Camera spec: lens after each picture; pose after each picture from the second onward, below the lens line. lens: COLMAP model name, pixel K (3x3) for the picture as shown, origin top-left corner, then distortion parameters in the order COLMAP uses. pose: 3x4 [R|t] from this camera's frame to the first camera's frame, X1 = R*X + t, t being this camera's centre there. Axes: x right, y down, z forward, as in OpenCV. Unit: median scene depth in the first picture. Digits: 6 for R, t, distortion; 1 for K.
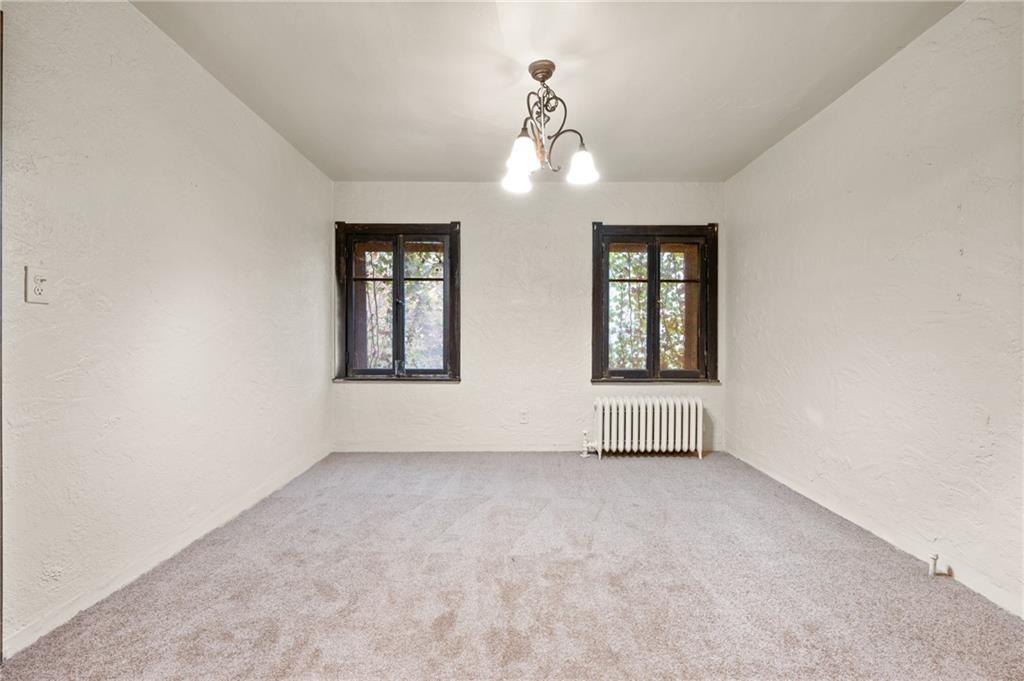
lens RADIAL K [[451.1, 0, 529.6], [0, 451.1, 365.3], [0, 0, 1]] dist [-0.002099, 0.001213]
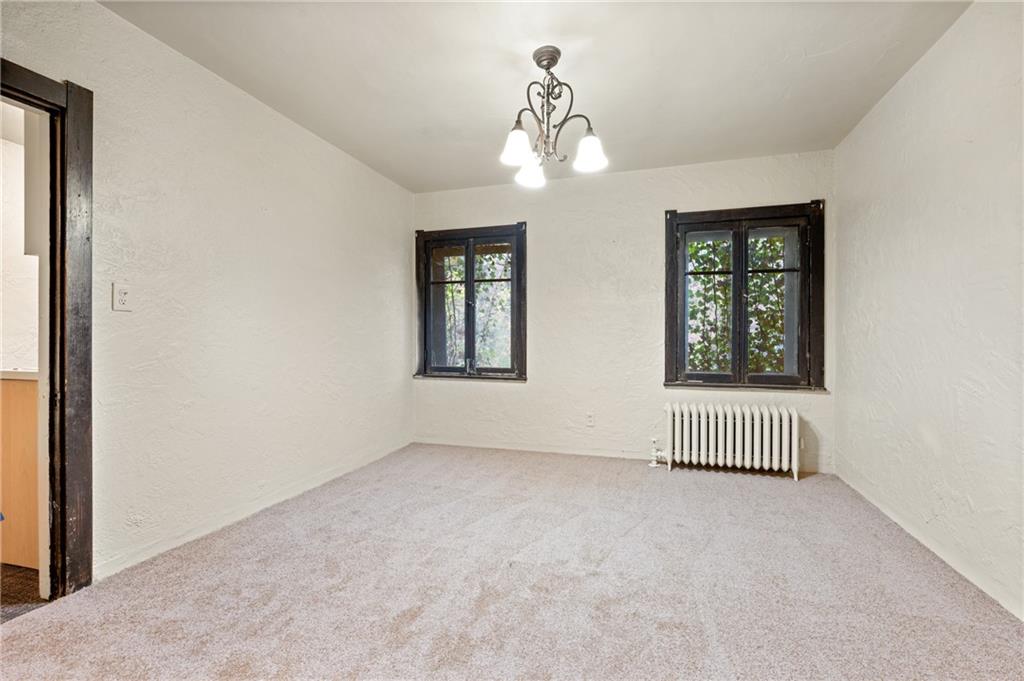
lens RADIAL K [[451.1, 0, 490.8], [0, 451.1, 362.2], [0, 0, 1]] dist [-0.002099, 0.001213]
pose [[0.952899, 0.015693, -0.302882, 0.111778], [-0.017342, 0.999846, -0.002755, -0.001598], [0.302792, 0.007878, 0.953024, 0.030051]]
